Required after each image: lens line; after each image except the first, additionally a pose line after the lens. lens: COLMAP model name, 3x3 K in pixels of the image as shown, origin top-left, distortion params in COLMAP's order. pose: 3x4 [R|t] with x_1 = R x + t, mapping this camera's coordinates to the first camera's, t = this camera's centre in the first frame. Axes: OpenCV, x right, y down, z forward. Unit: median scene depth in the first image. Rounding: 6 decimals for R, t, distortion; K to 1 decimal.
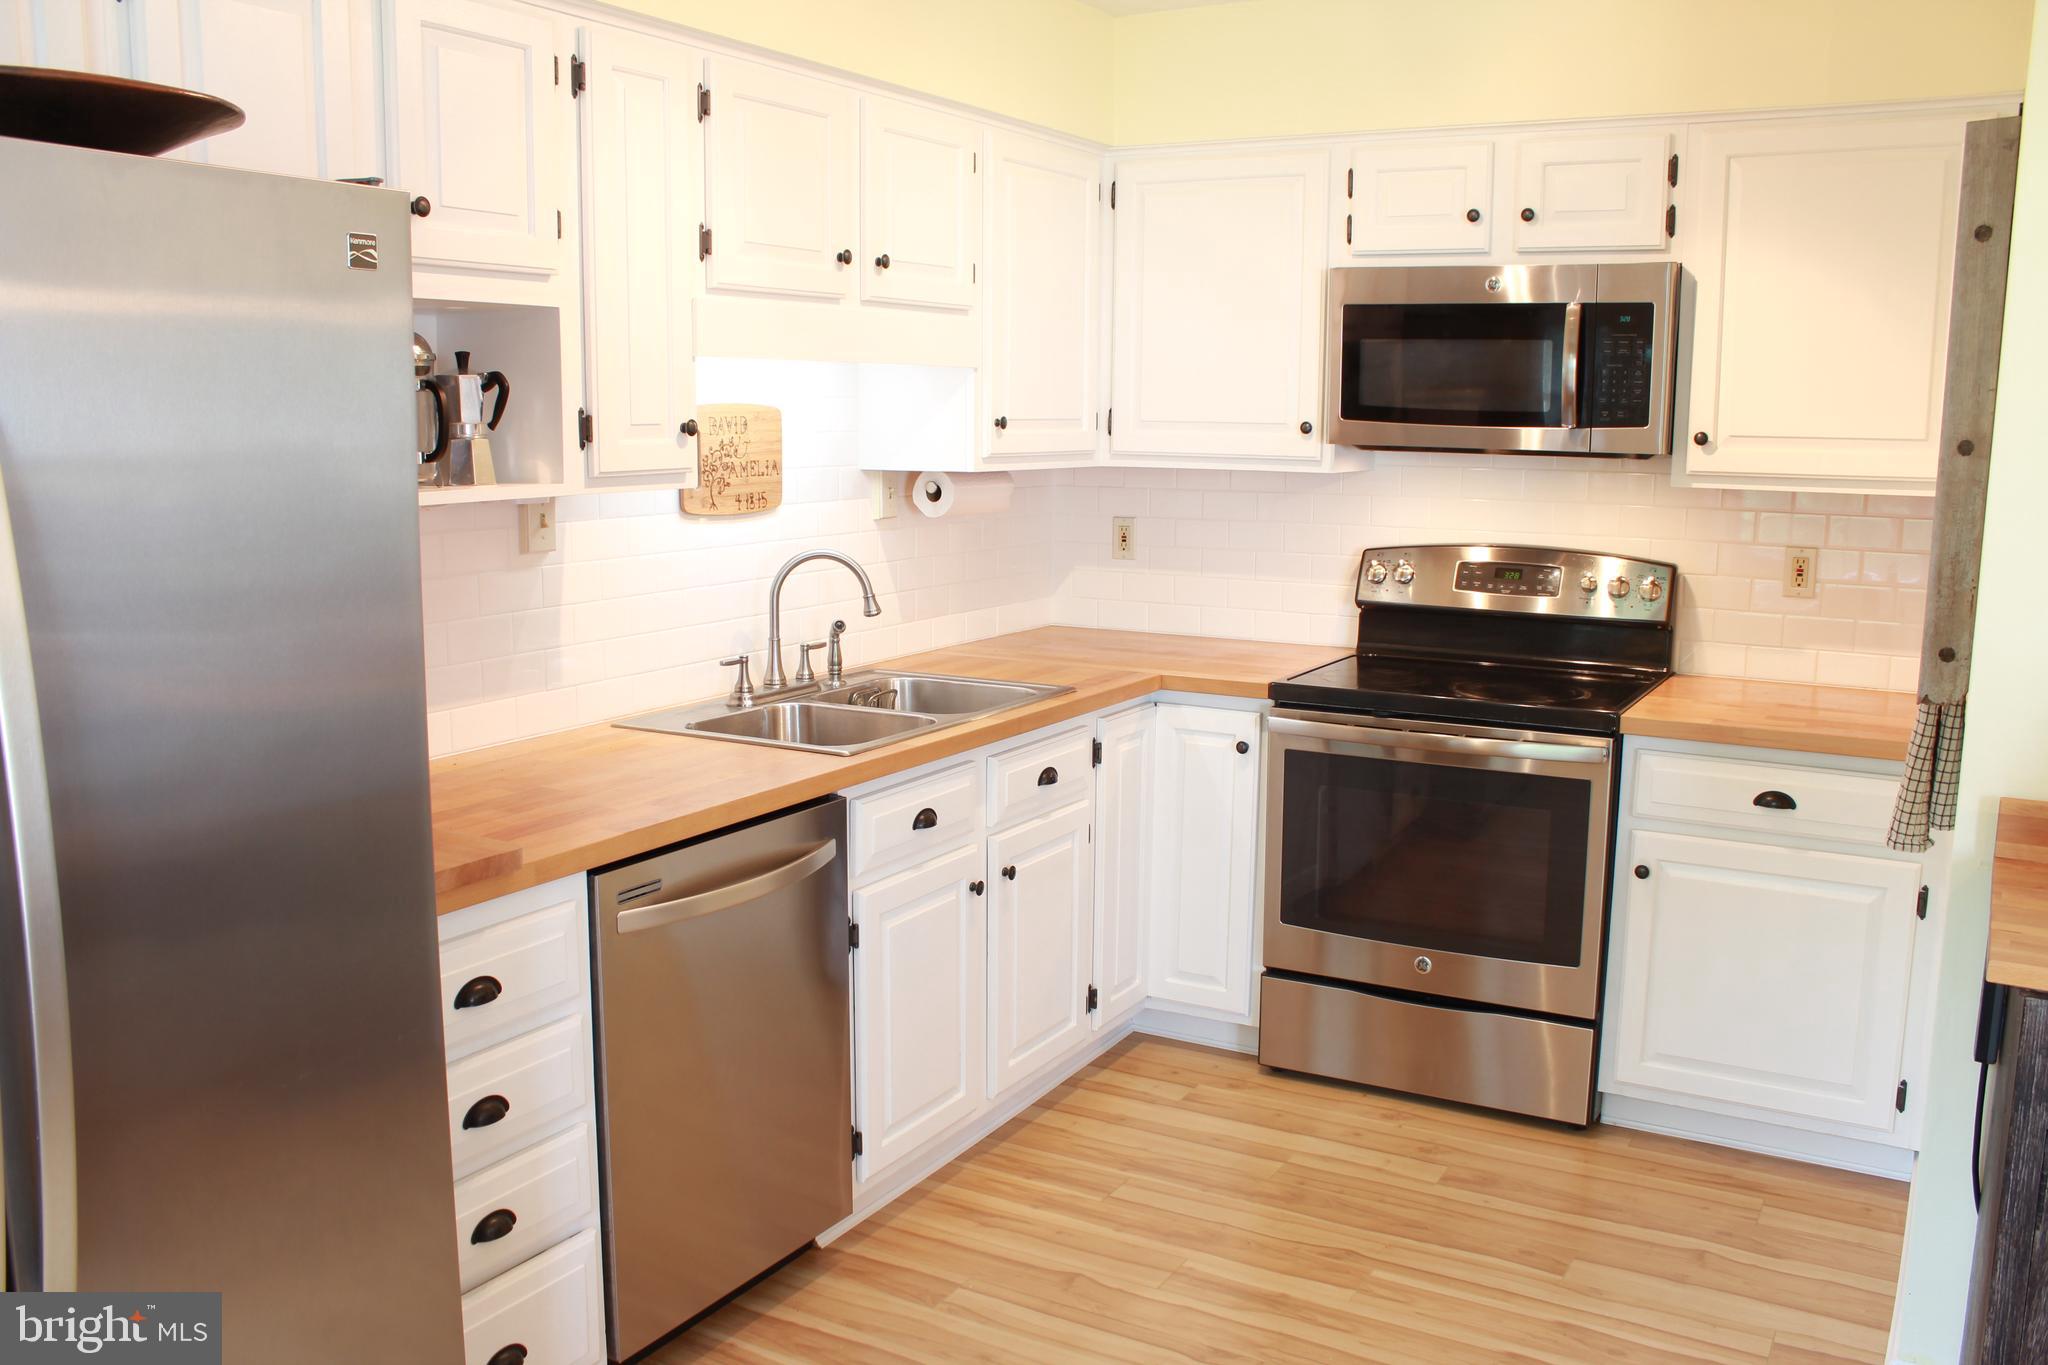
lens RADIAL K [[1719.2, 0, 1032.3], [0, 1719.2, 677.5], [0, 0, 1]] dist [-0.152539, 0.125351]
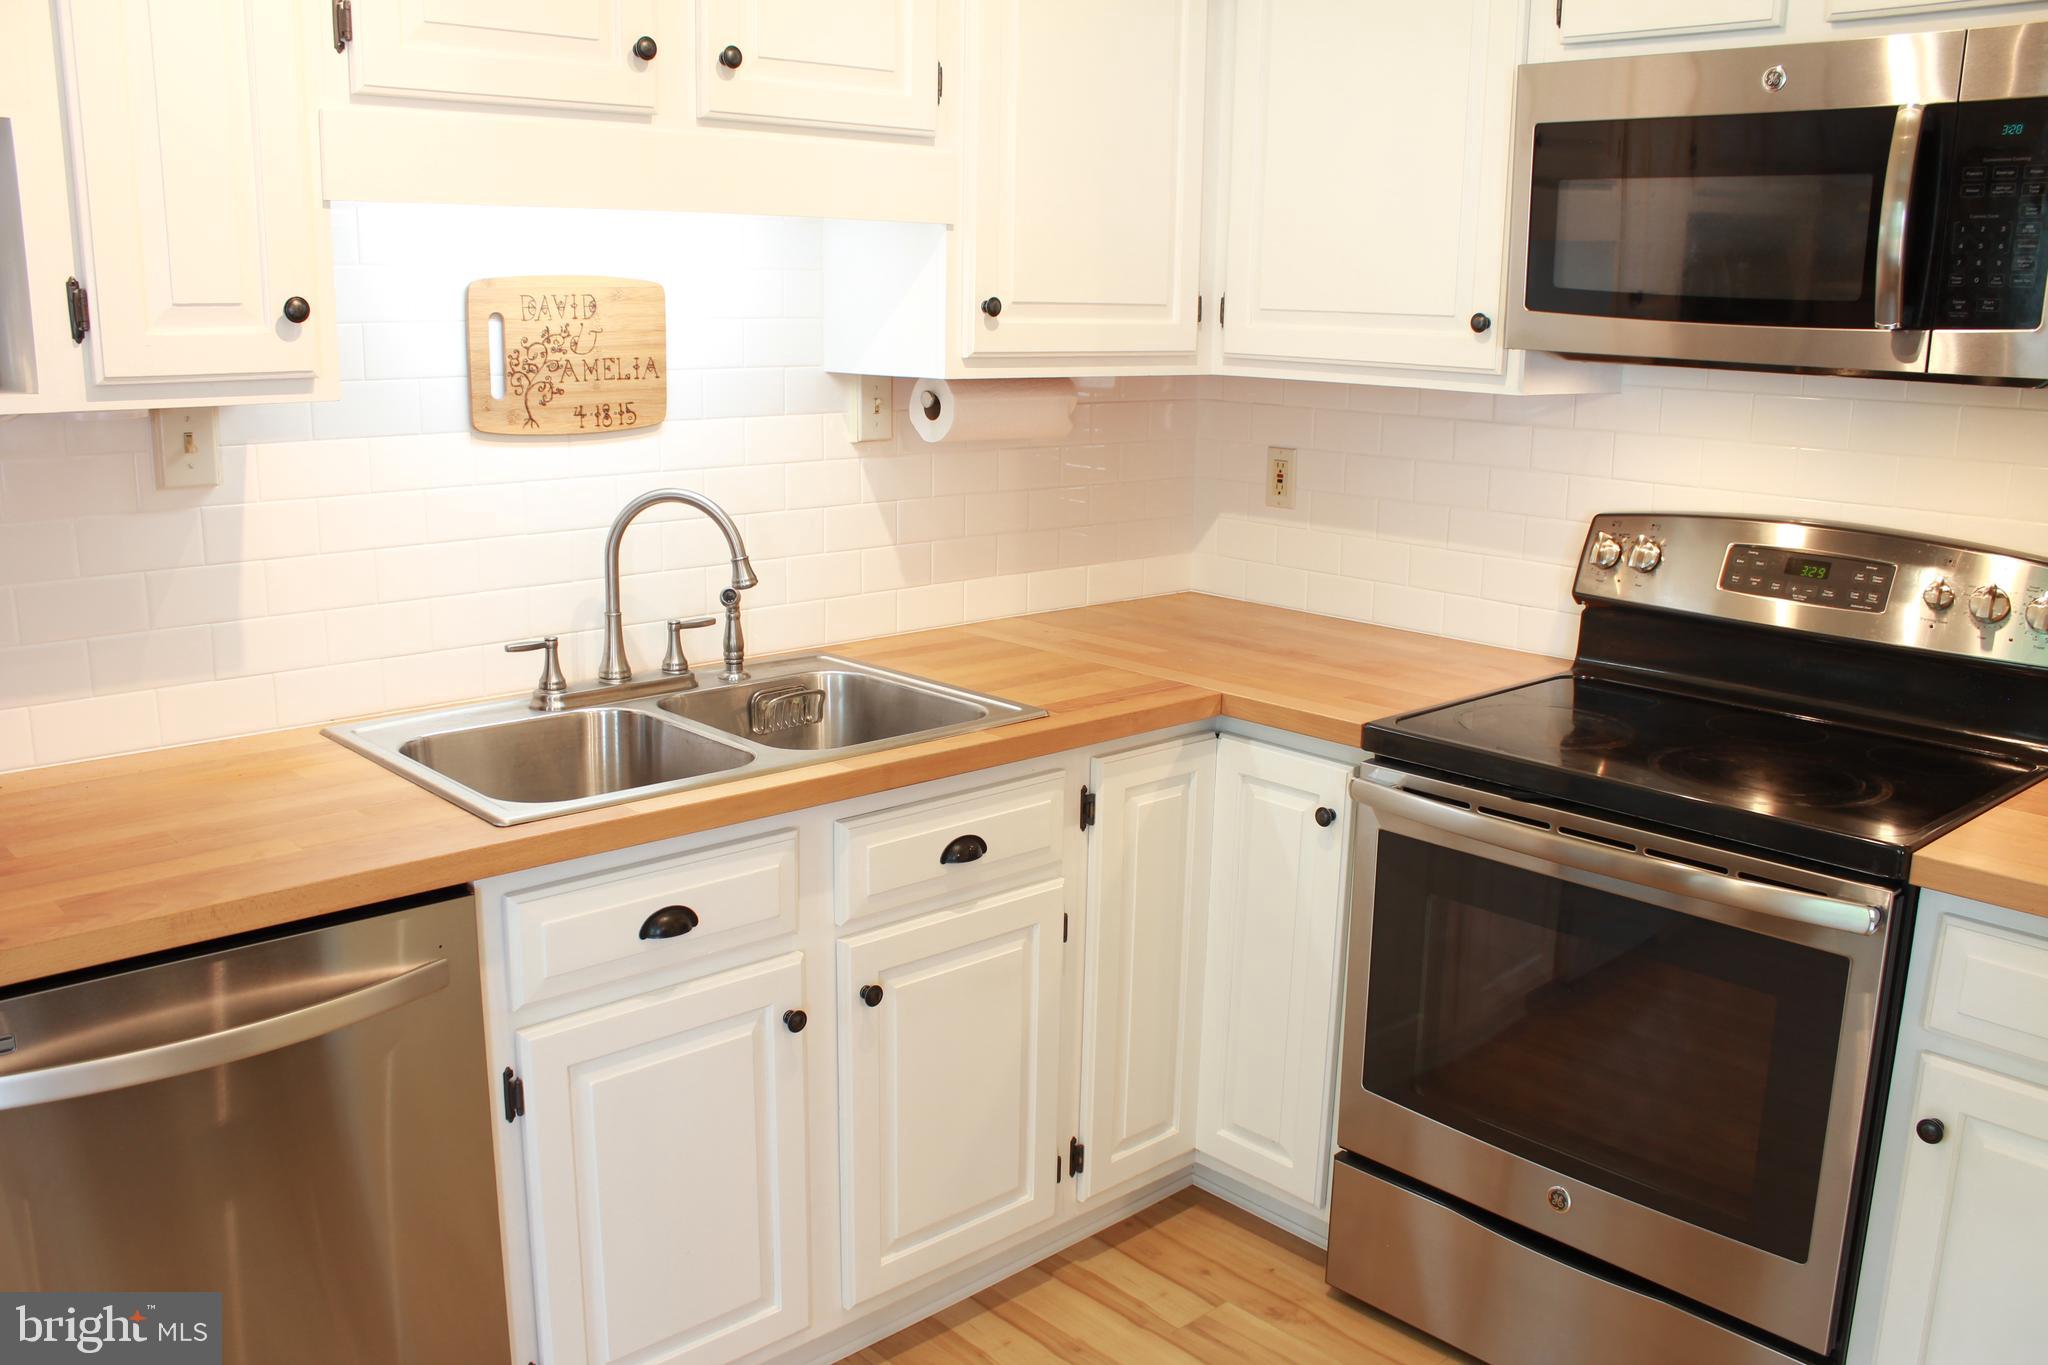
lens RADIAL K [[1719.2, 0, 1013.6], [0, 1719.2, 681.3], [0, 0, 1]] dist [-0.152539, 0.125351]
pose [[0.952397, 0.075030, -0.295483, 0.203356], [-0.056661, 0.995918, 0.070258, -0.050514], [0.299548, -0.050171, 0.952761, 0.360420]]
